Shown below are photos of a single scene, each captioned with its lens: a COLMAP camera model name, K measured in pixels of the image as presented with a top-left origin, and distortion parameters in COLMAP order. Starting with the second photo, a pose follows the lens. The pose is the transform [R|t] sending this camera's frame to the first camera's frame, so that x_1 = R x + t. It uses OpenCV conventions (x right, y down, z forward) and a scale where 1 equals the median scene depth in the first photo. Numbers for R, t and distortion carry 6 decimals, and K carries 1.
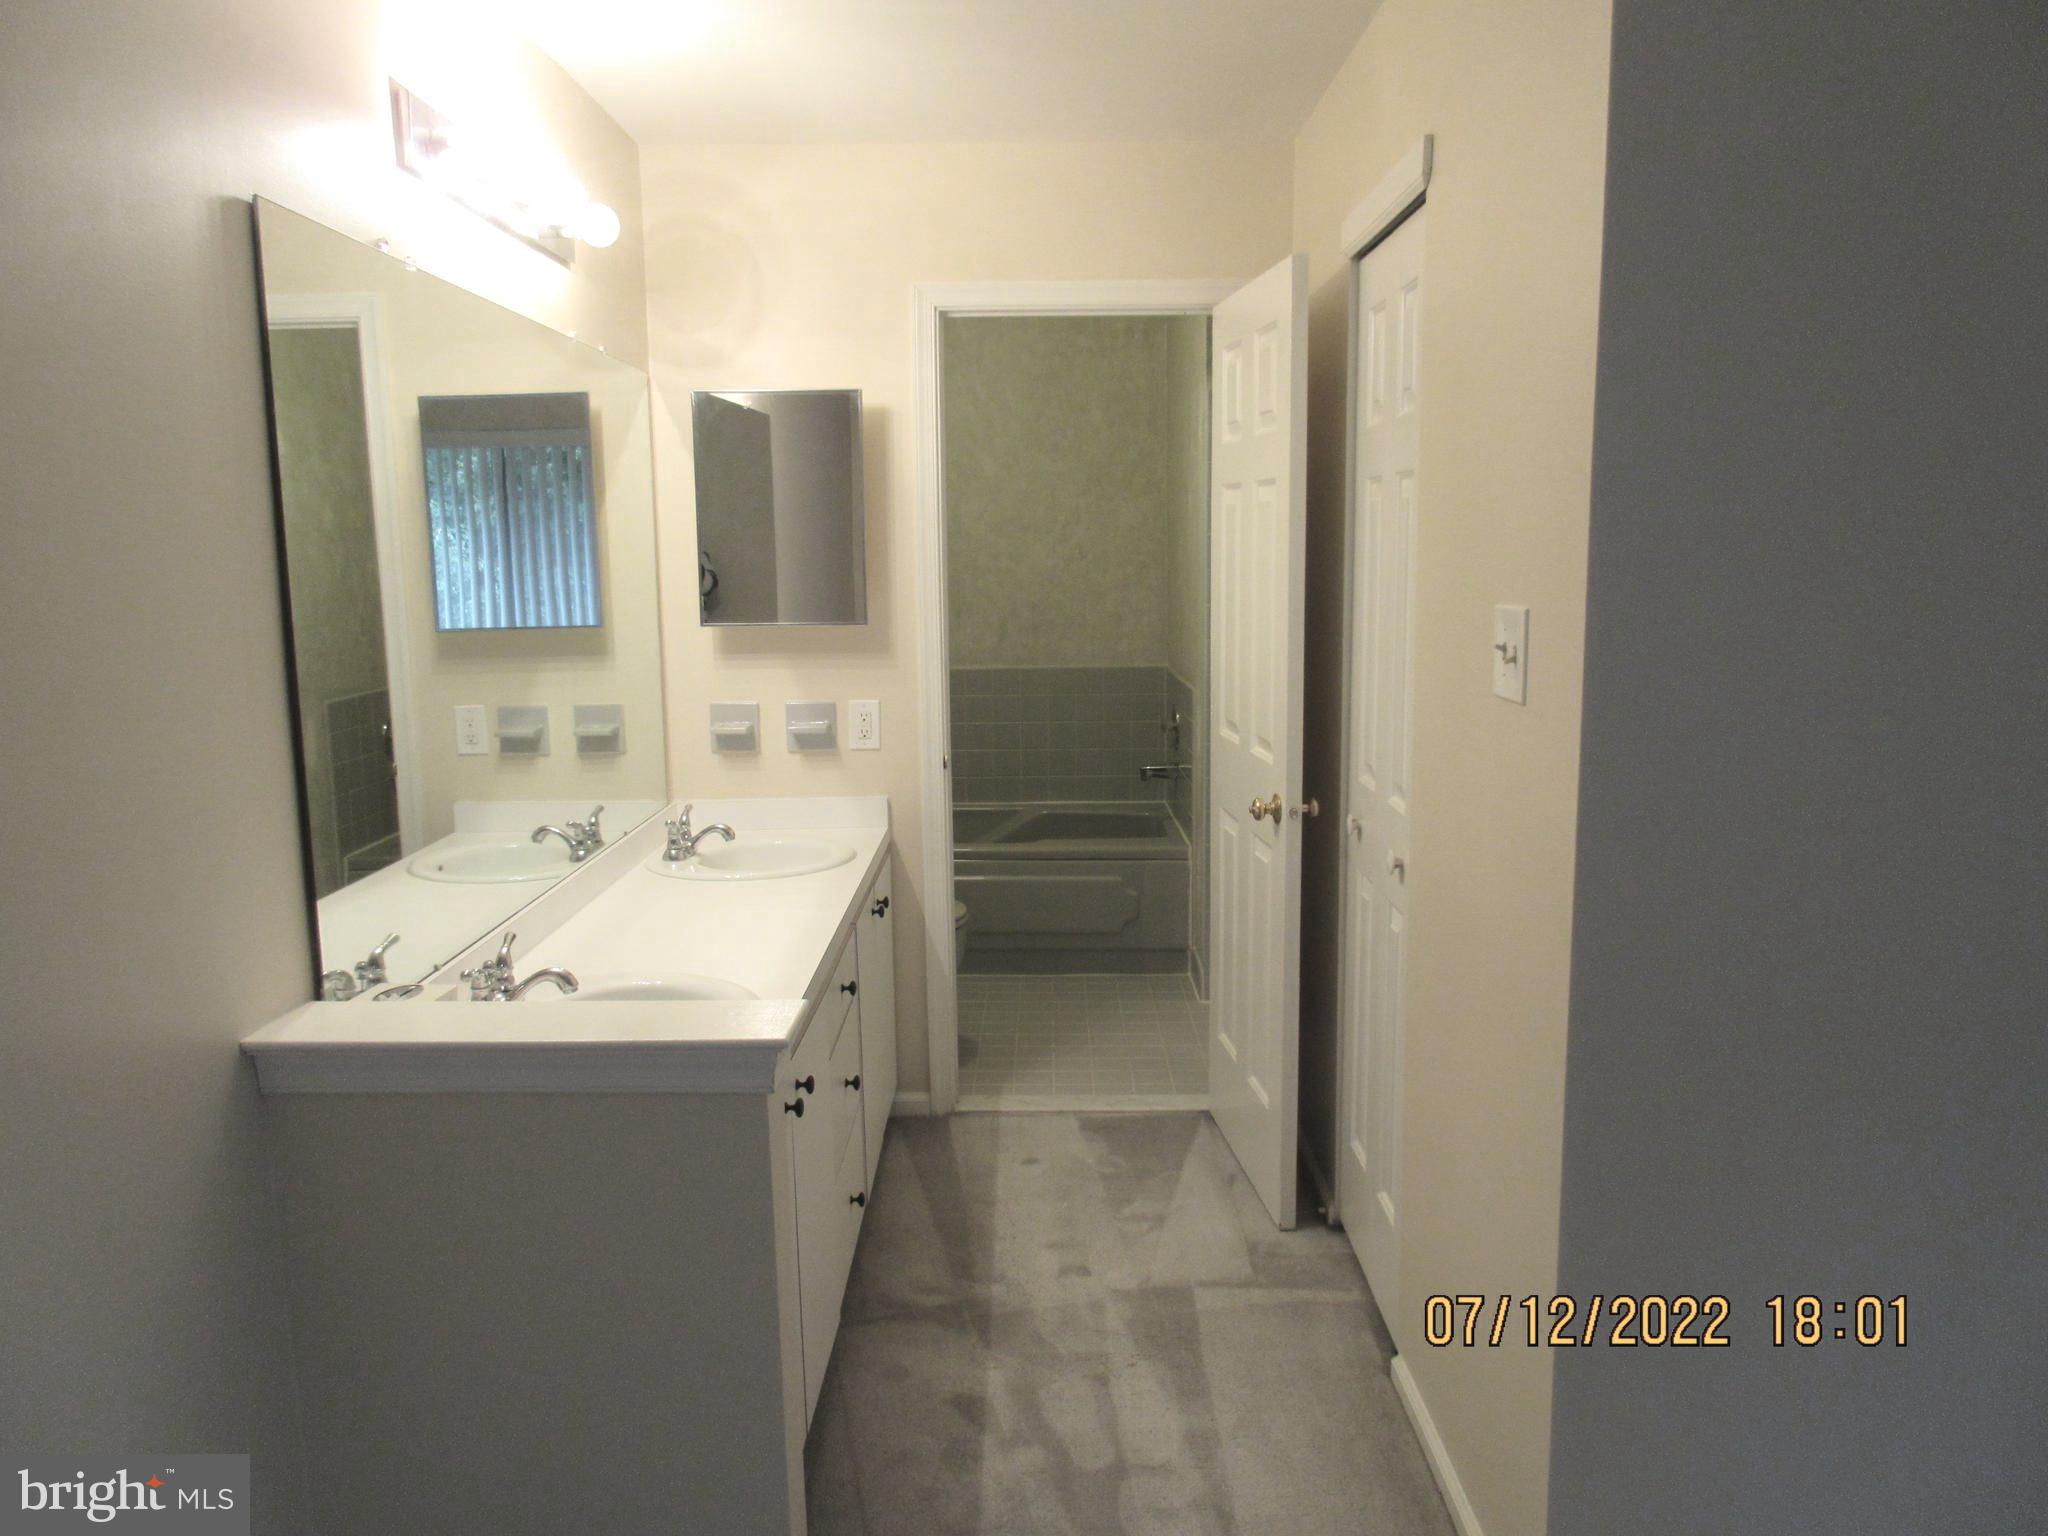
lens RADIAL K [[1521.2, 0, 1029.1], [0, 1521.2, 765.5], [0, 0, 1]] dist [-0.020154, 0.024456]
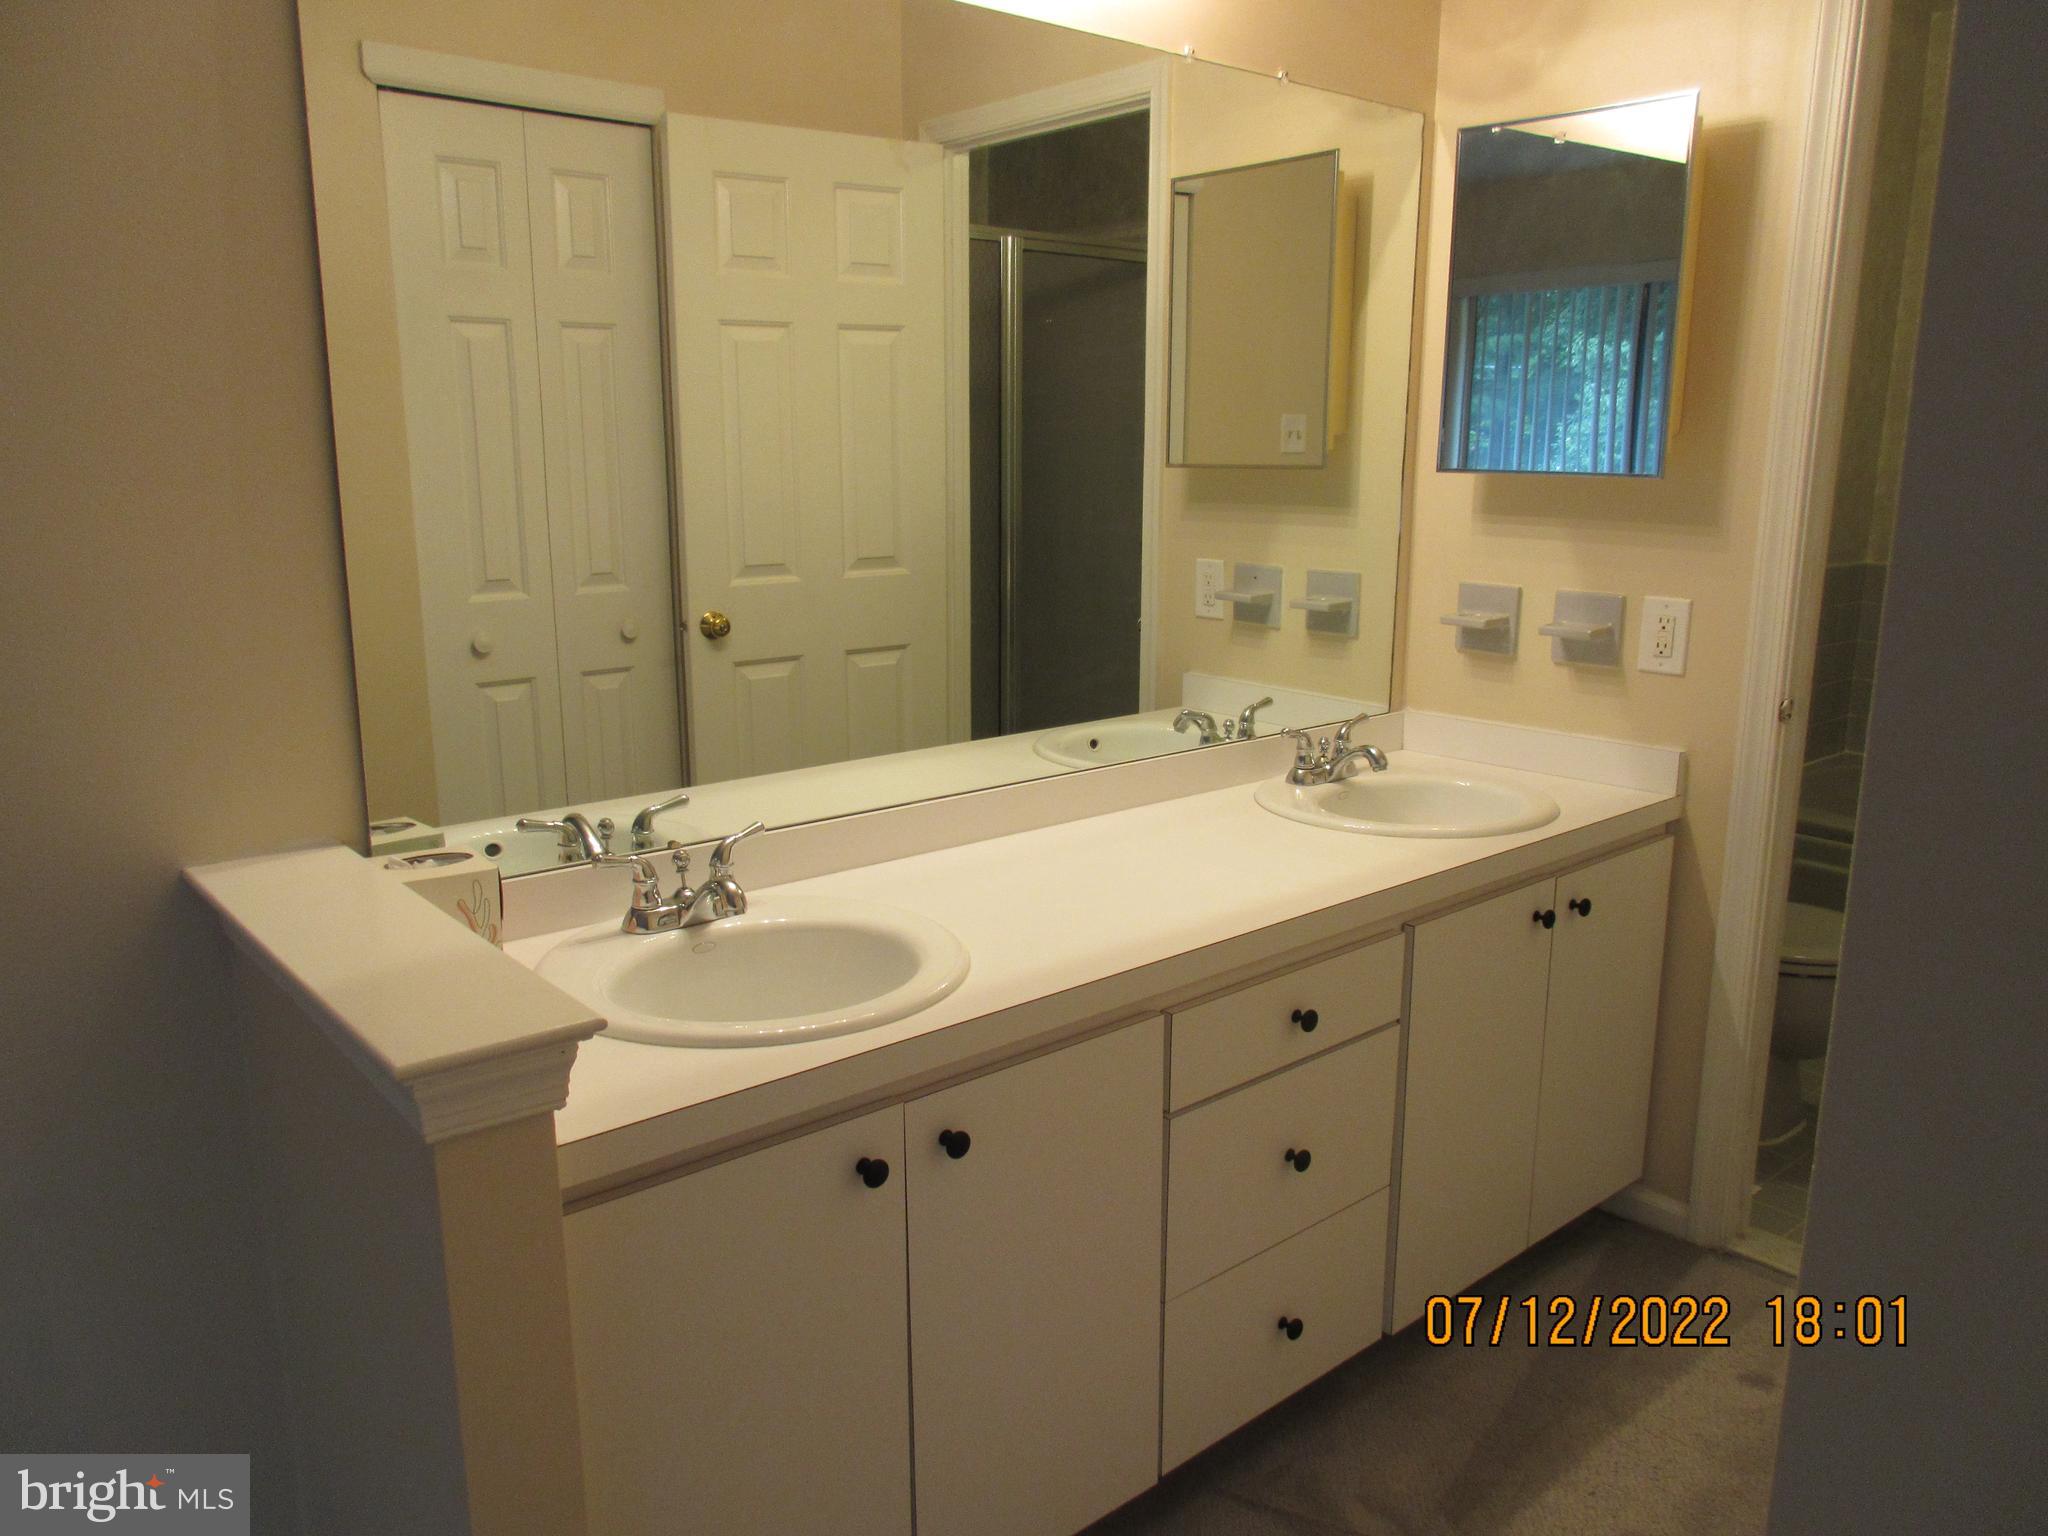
lens RADIAL K [[1521.2, 0, 1022.8], [0, 1521.2, 773.0], [0, 0, 1]] dist [-0.020154, 0.024456]
pose [[0.652949, 0.176890, -0.736456, 0.202200], [-0.114941, 0.984226, 0.134494, -0.024487], [0.748630, -0.003169, 0.662981, 0.363964]]
